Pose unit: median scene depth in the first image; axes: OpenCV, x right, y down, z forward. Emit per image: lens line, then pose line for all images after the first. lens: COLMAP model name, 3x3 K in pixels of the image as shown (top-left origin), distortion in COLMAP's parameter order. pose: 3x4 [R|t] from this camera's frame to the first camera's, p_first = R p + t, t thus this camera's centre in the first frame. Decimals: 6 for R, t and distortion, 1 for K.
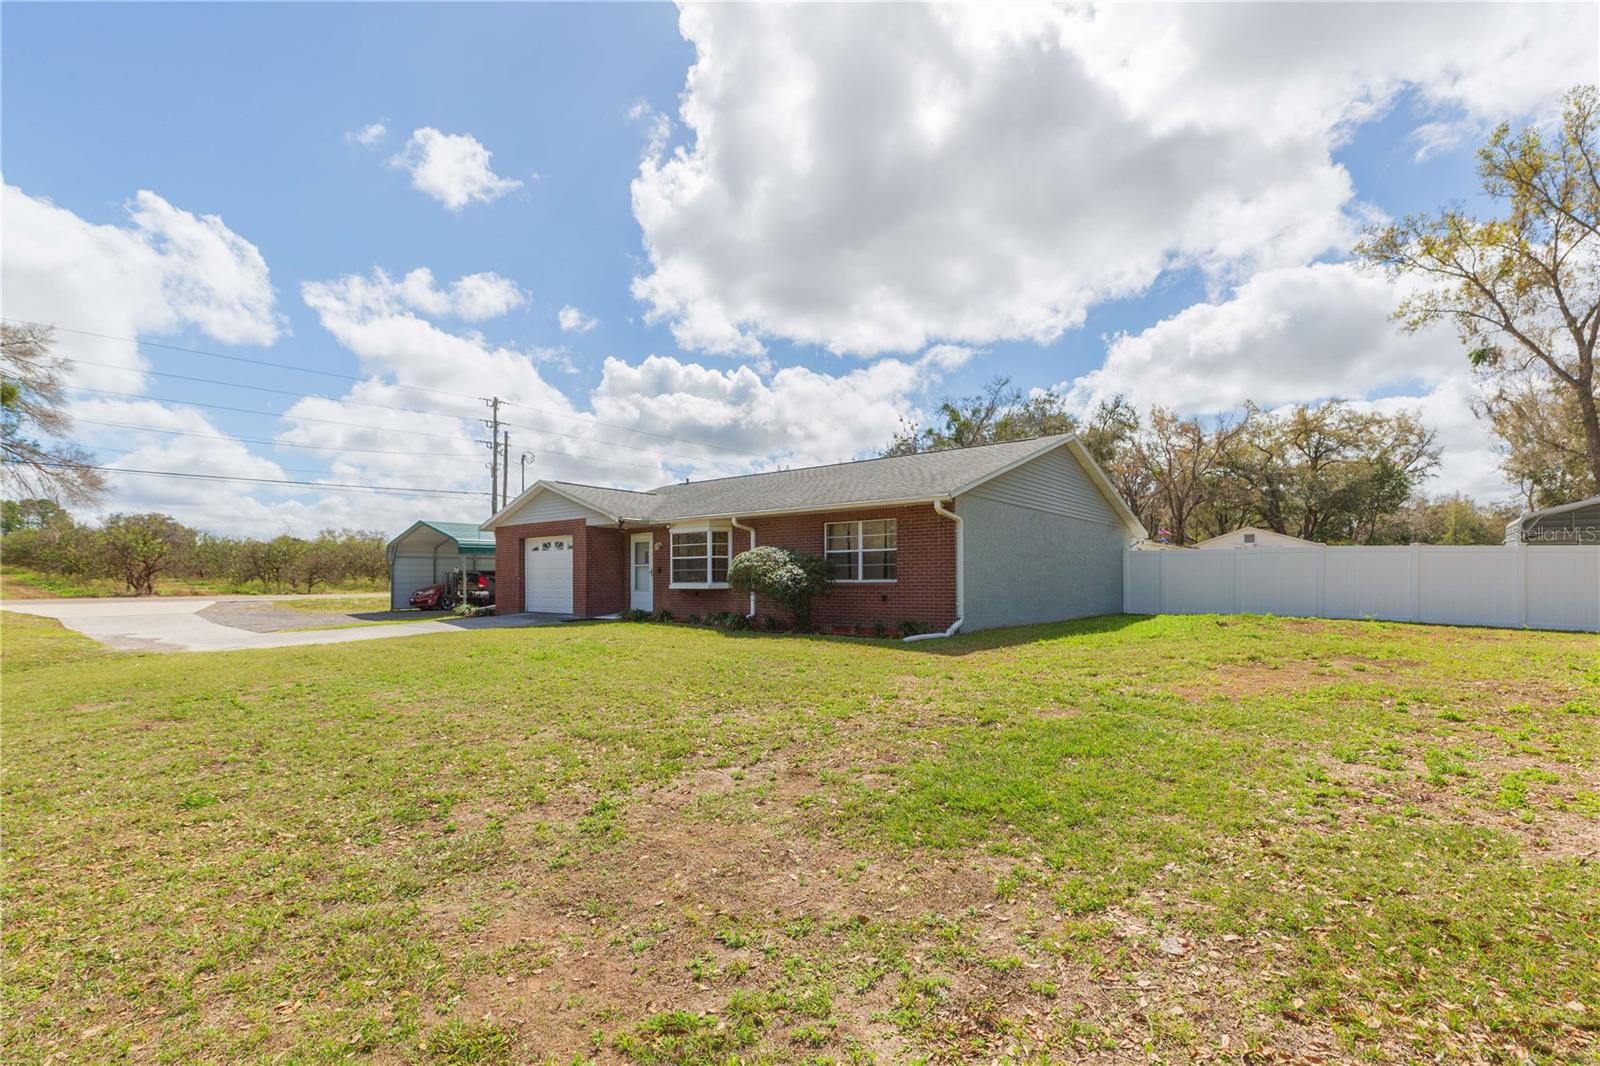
lens RADIAL K [[683.5, 0, 800.0], [0, 683.5, 533.0], [0, 0, 1]] dist [0.000576, -0.000046]
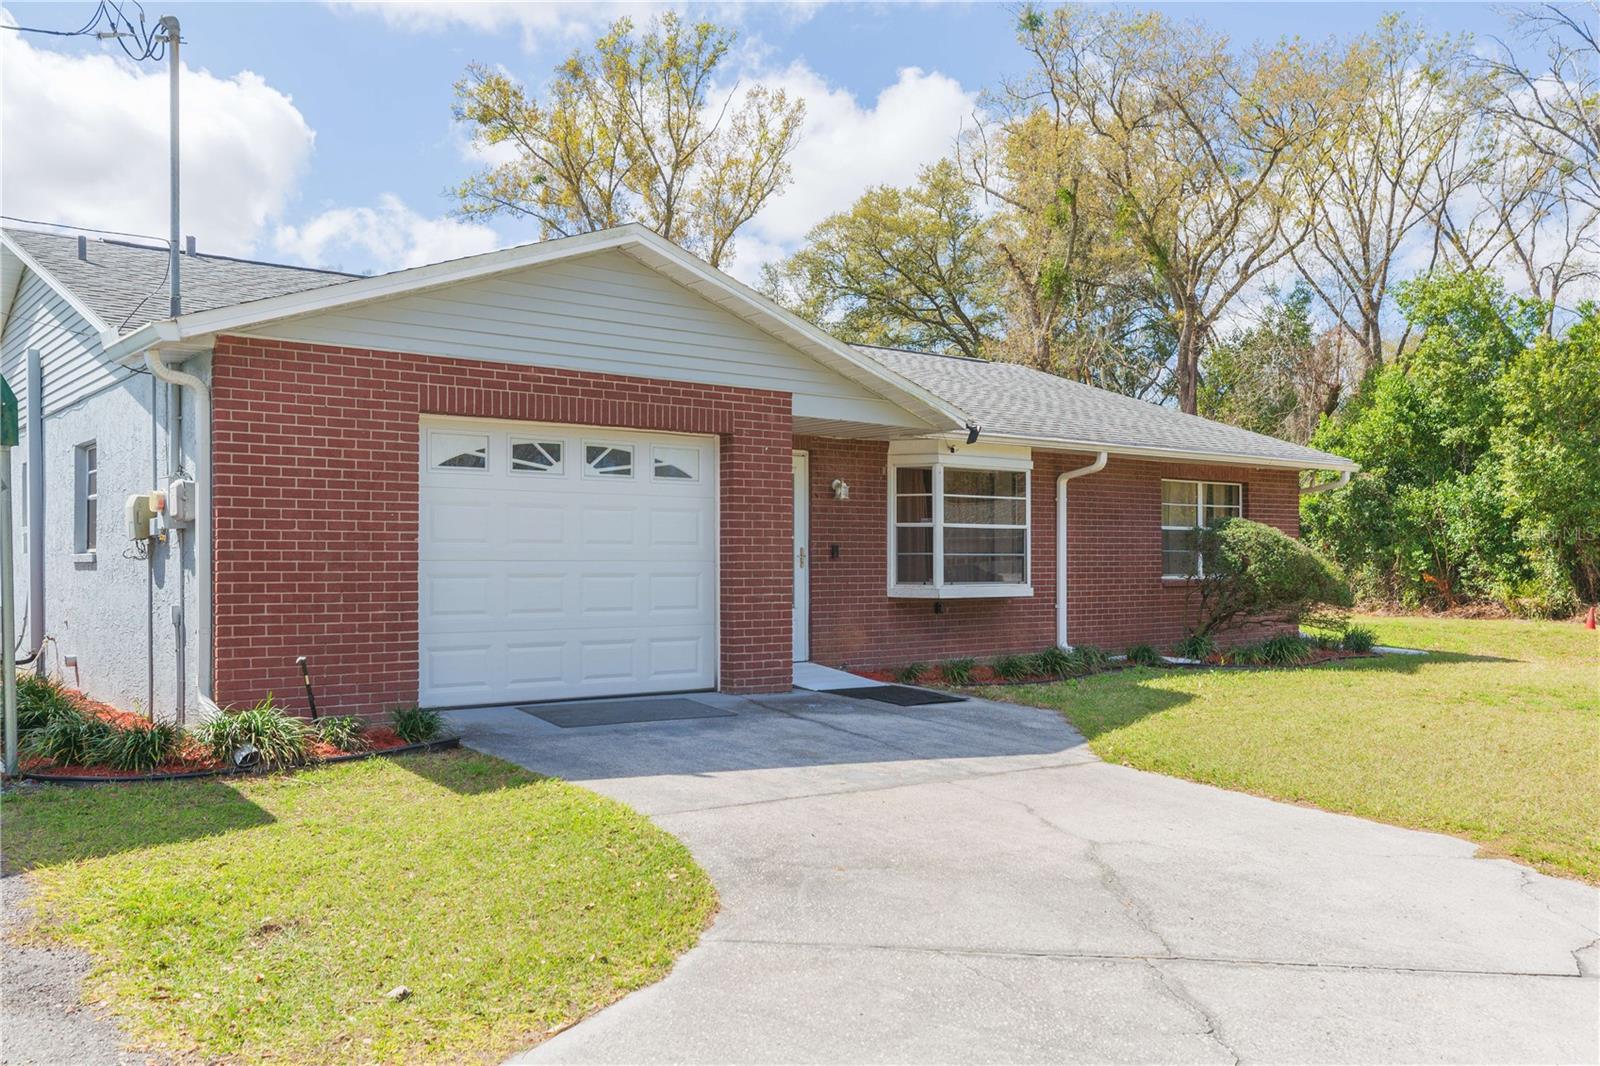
lens RADIAL K [[1370.1, 0, 800.0], [0, 1370.1, 533.0], [0, 0, 1]] dist [-0.012659, 0.000372]
pose [[0.222502, 0.031304, 0.974429, -0.957611], [-0.060588, 0.997996, -0.018226, 0.058328], [-0.973048, -0.054983, 0.223953, 0.843879]]
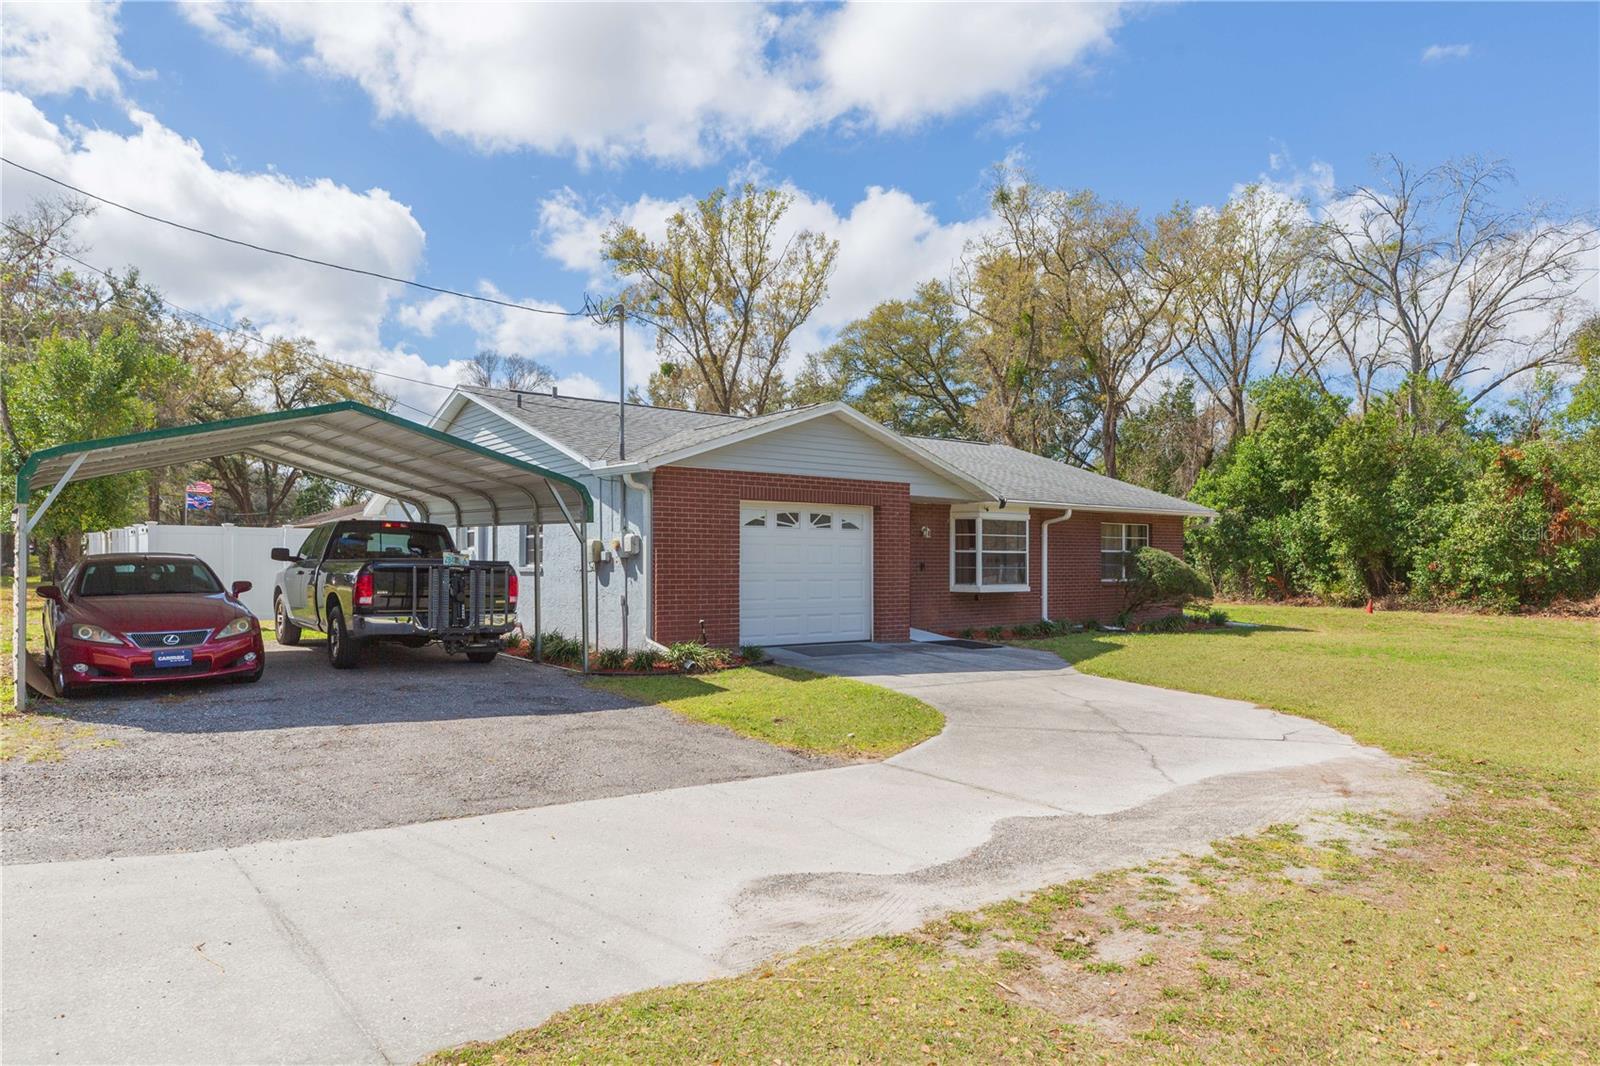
lens RADIAL K [[1049.5, 0, 800.0], [0, 1049.5, 533.0], [0, 0, 1]] dist [0.008005, -0.001483]
pose [[0.226886, 0.038372, 0.973165, -1.267714], [-0.063922, 0.997656, -0.024435, 0.053670], [-0.971821, -0.056663, 0.228807, 0.875983]]
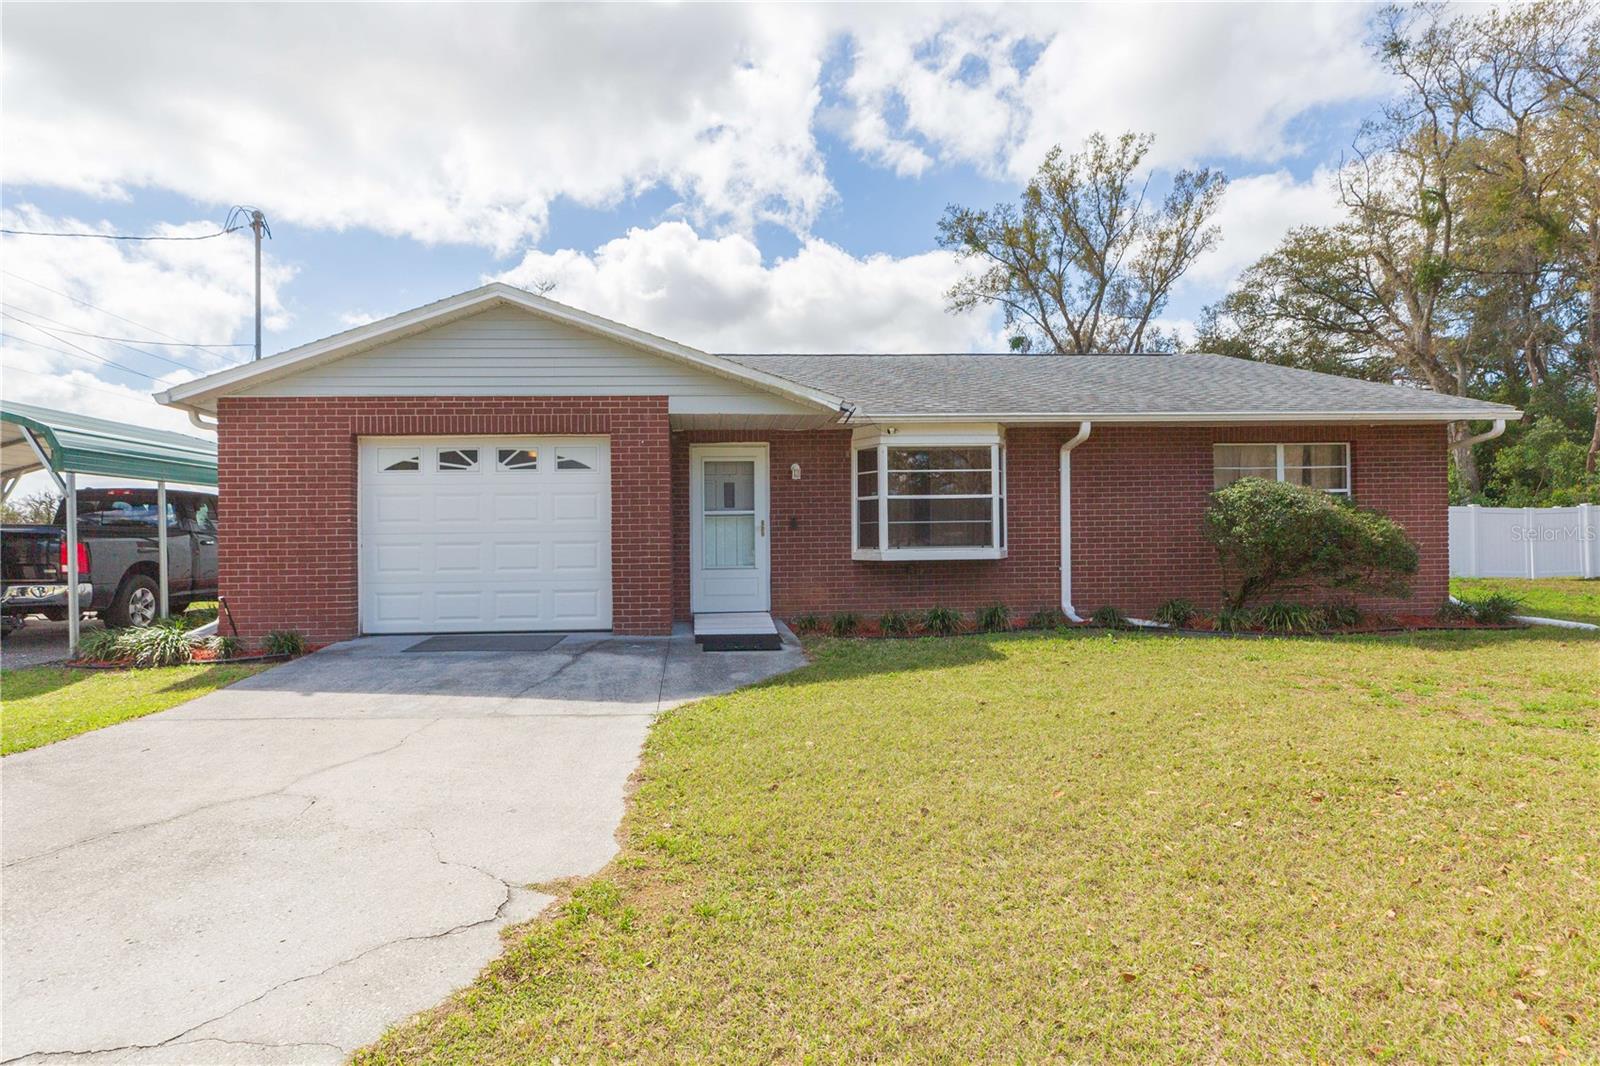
lens RADIAL K [[872.8, 0, 744.8], [0, 872.8, 530.2], [0, 0, 1]] dist [-0.004474, -0.000405]
pose [[0.750577, 0.012630, 0.660662, -0.626116], [-0.033136, 0.999279, 0.018542, 0.048645], [-0.659952, -0.035809, 0.750454, 0.569044]]
